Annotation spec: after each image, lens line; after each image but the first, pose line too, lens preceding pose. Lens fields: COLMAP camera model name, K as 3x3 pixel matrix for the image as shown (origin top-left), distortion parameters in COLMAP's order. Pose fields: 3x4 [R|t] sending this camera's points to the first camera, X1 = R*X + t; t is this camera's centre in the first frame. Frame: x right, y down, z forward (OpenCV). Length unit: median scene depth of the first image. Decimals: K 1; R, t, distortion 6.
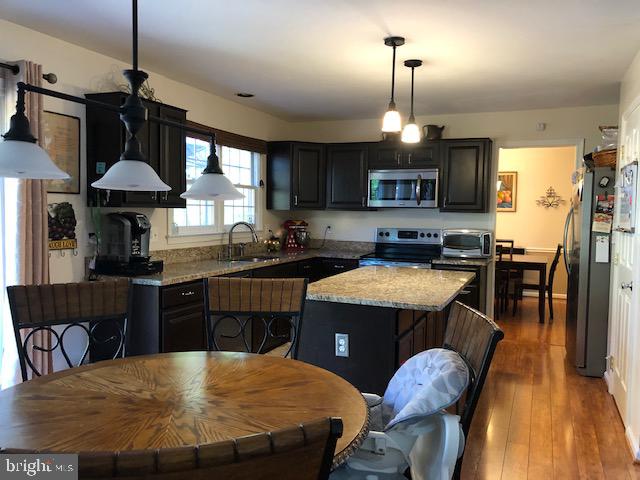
lens RADIAL K [[527.4, 0, 319.4], [0, 527.4, 236.4], [0, 0, 1]] dist [0.041418, -0.052286]
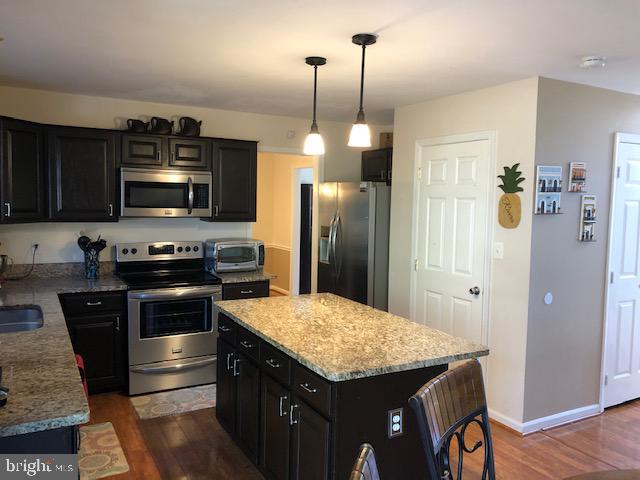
lens RADIAL K [[527.4, 0, 319.4], [0, 527.4, 236.4], [0, 0, 1]] dist [0.041418, -0.052286]
pose [[0.604800, -0.065426, 0.793685, -0.353518], [0.031233, 0.997802, 0.058452, -0.068006], [-0.795765, -0.010562, 0.605514, 0.340007]]
